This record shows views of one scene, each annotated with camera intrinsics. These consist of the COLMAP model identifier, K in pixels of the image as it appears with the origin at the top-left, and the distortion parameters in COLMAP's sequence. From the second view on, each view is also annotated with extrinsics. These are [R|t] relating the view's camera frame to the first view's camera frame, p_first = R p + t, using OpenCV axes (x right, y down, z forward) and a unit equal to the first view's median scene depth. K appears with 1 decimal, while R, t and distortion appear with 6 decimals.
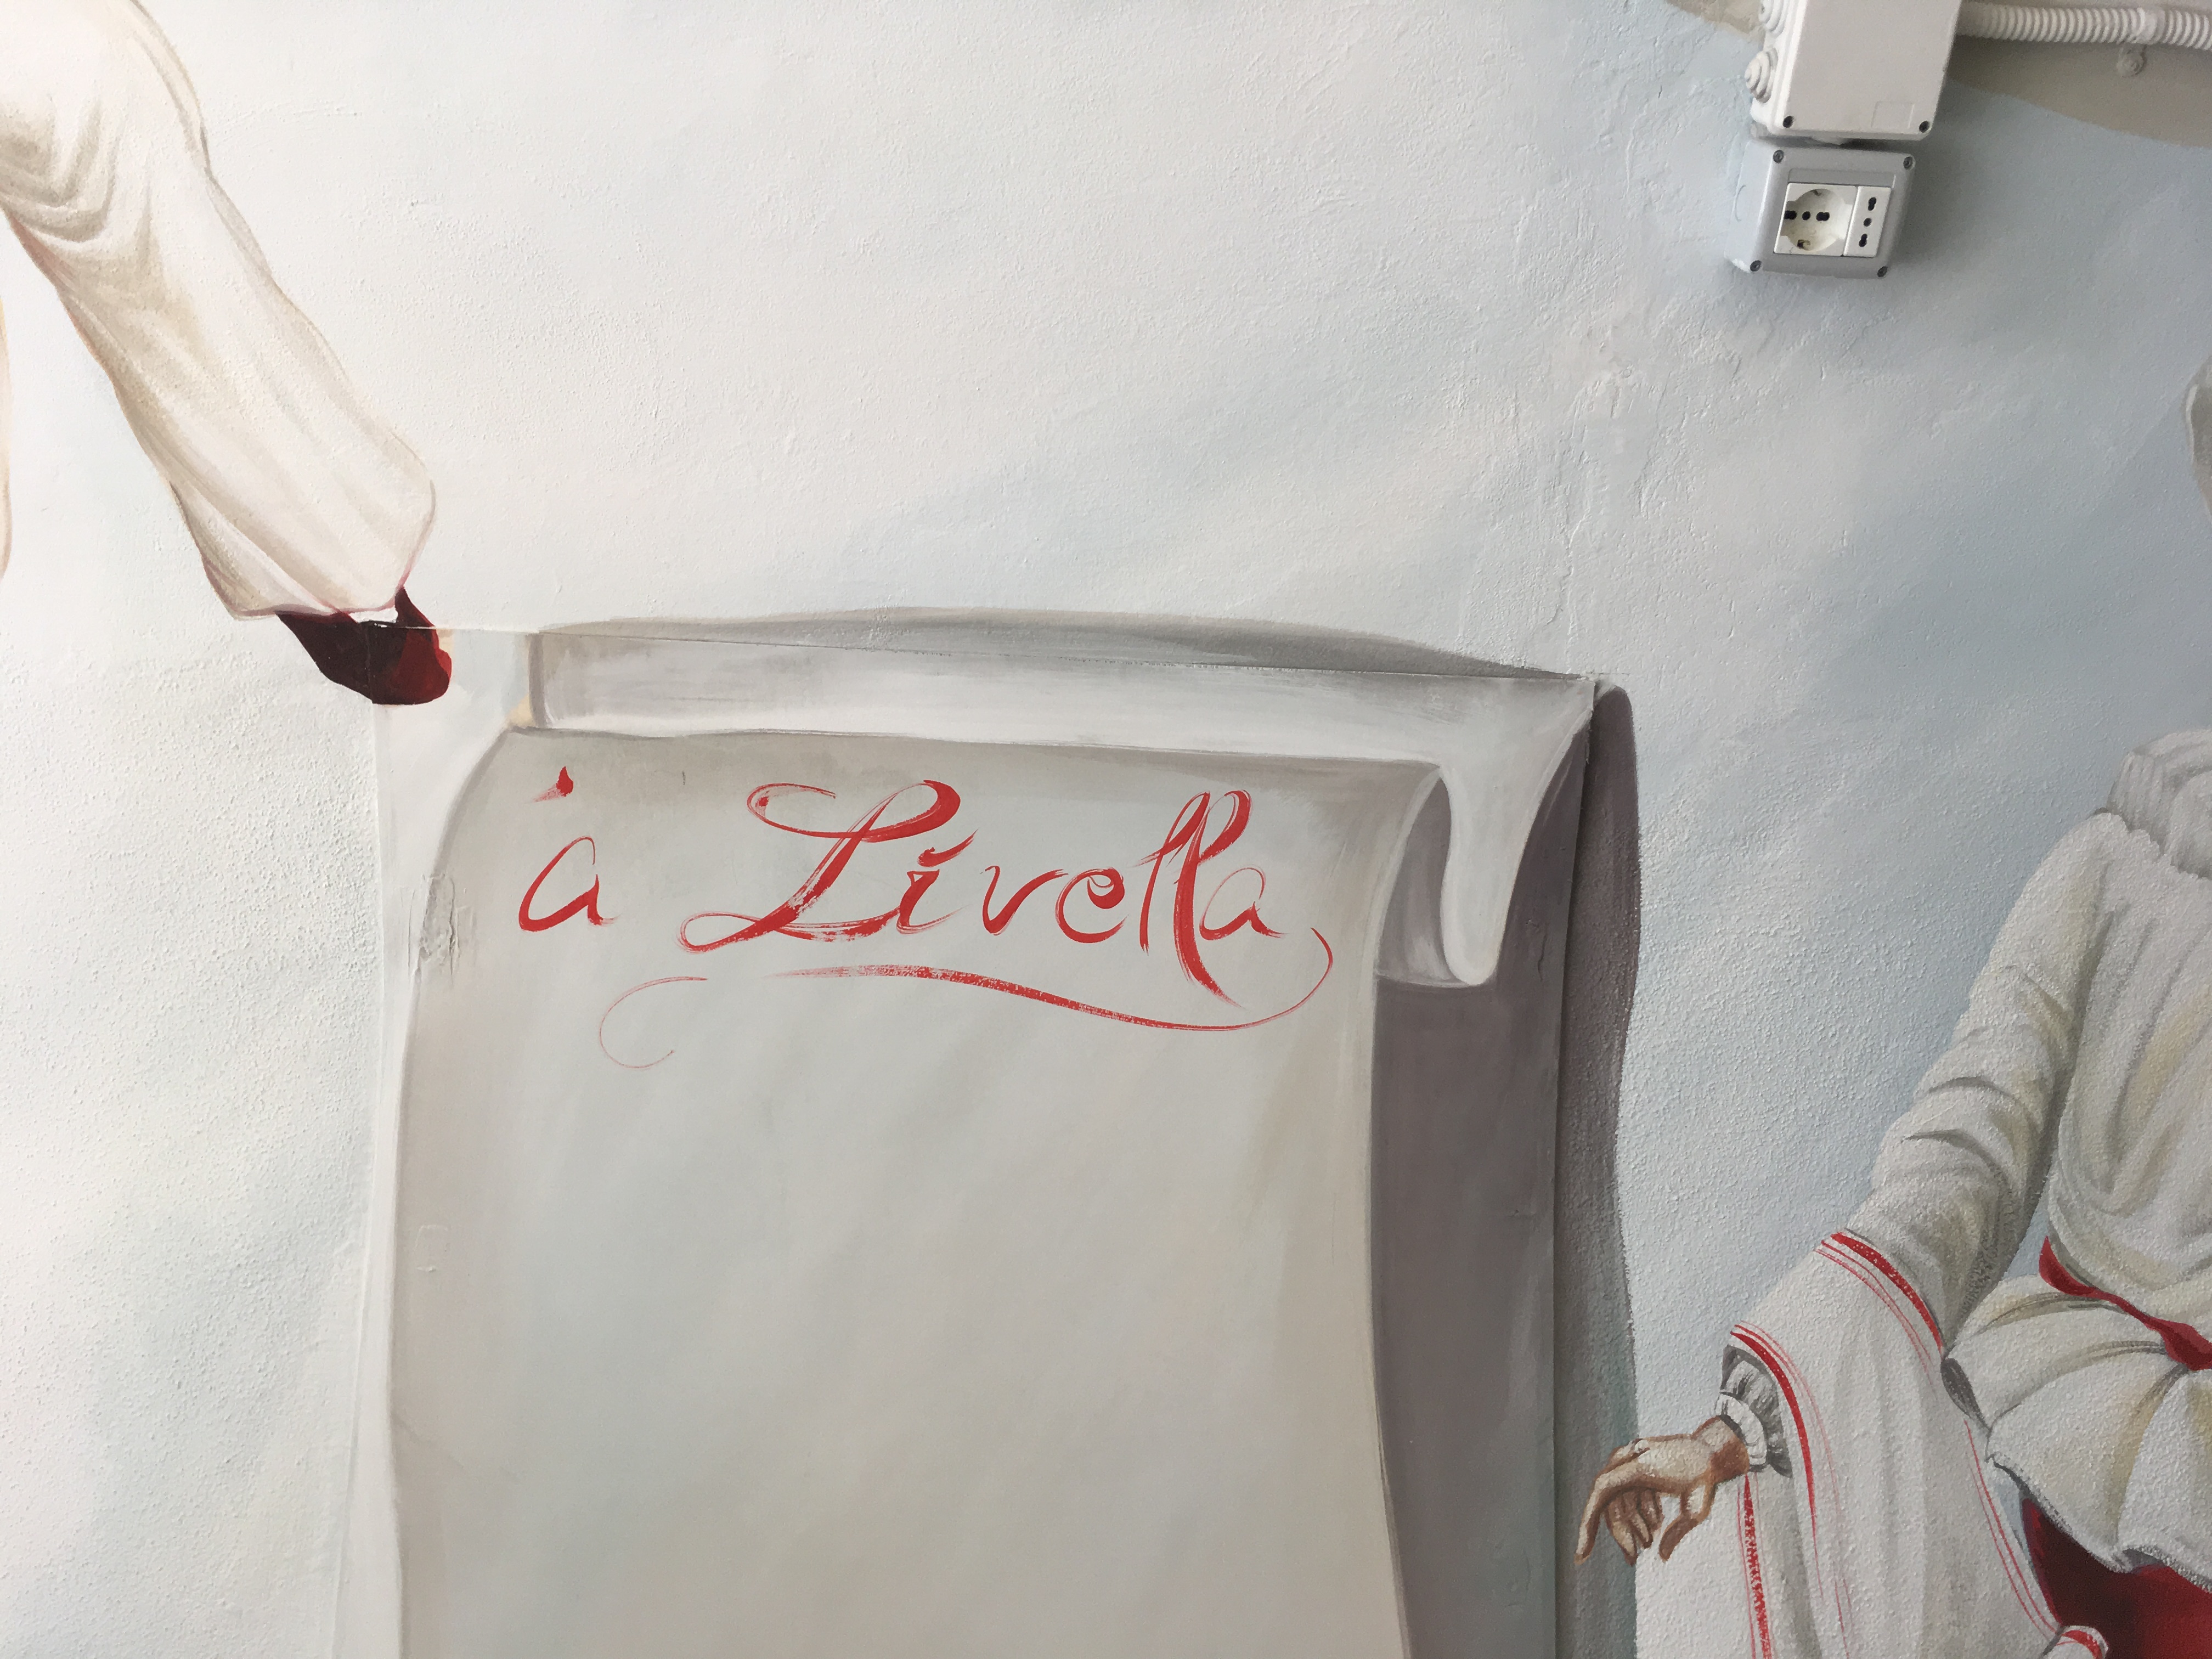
lens RADIAL K [[1902.3, 0, 1106.0], [0, 1902.3, 829.5], [0, 0, 1]] dist [0.075877, -0.114307]
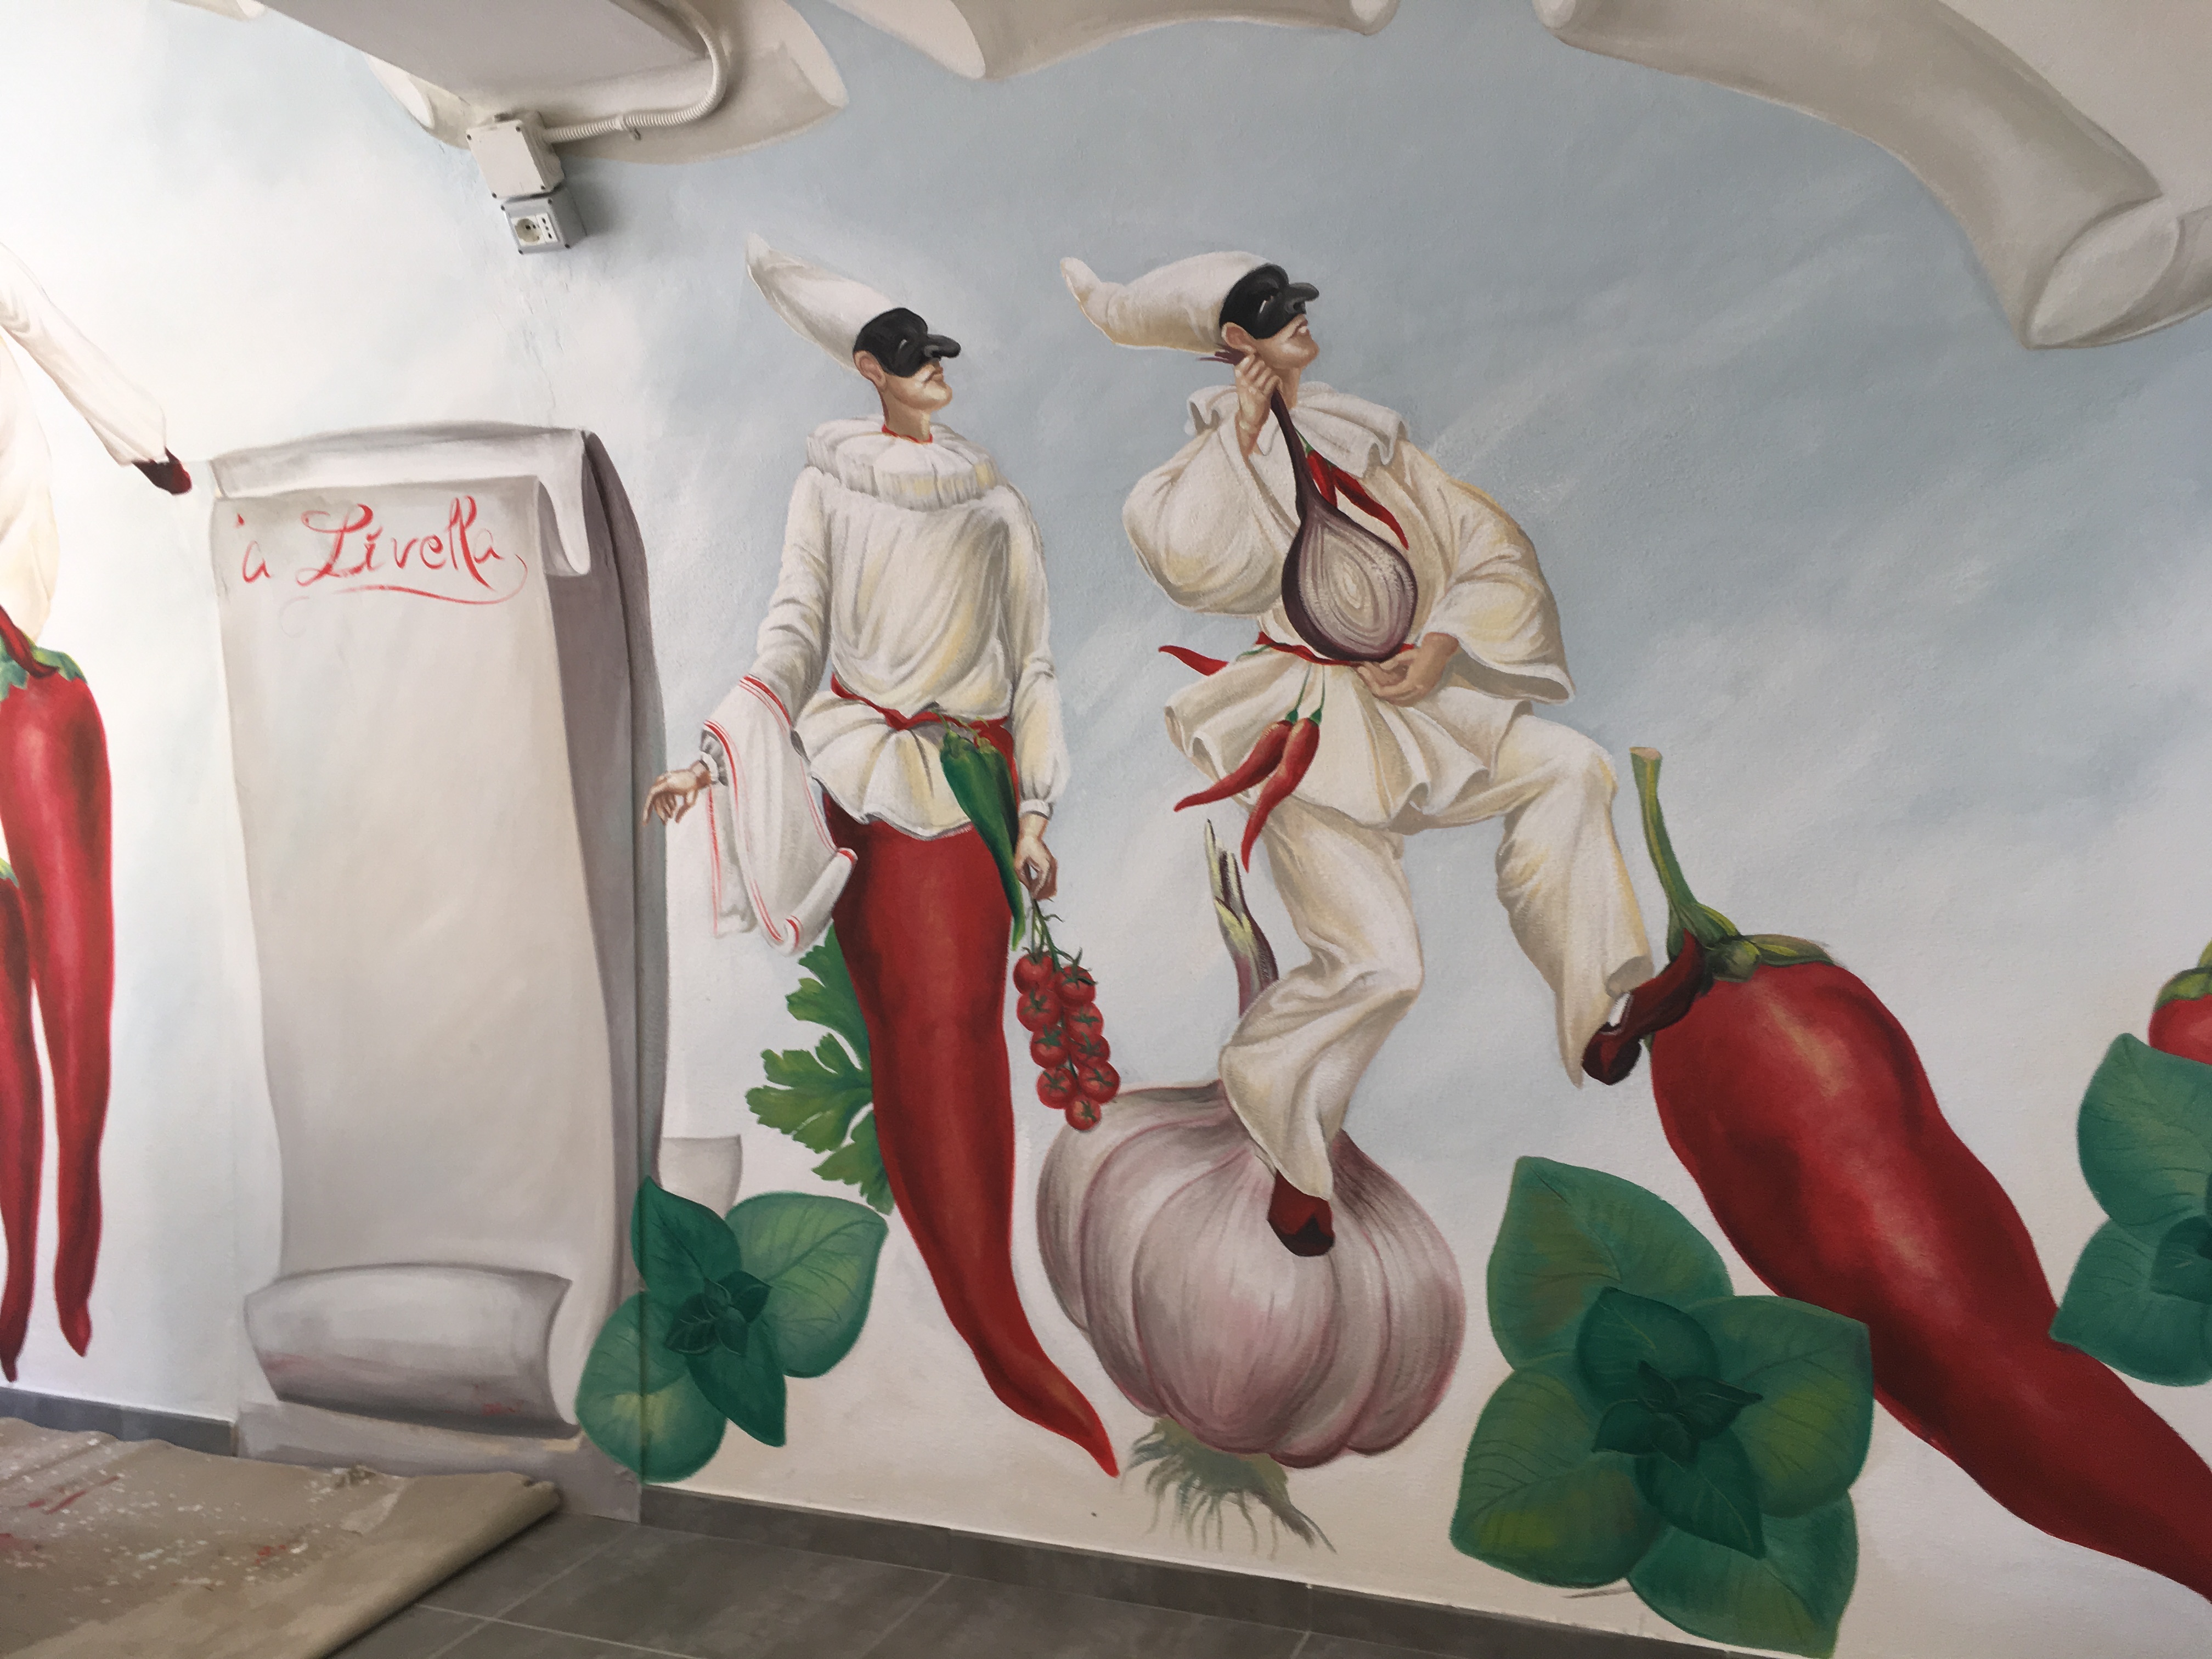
lens RADIAL K [[1902.3, 0, 1106.0], [0, 1902.3, 829.5], [0, 0, 1]] dist [0.075877, -0.114307]
pose [[0.915018, -0.028833, -0.402381, 1.632138], [0.101368, 0.981873, 0.160156, 0.078792], [0.390469, -0.187334, 0.901354, -0.813430]]
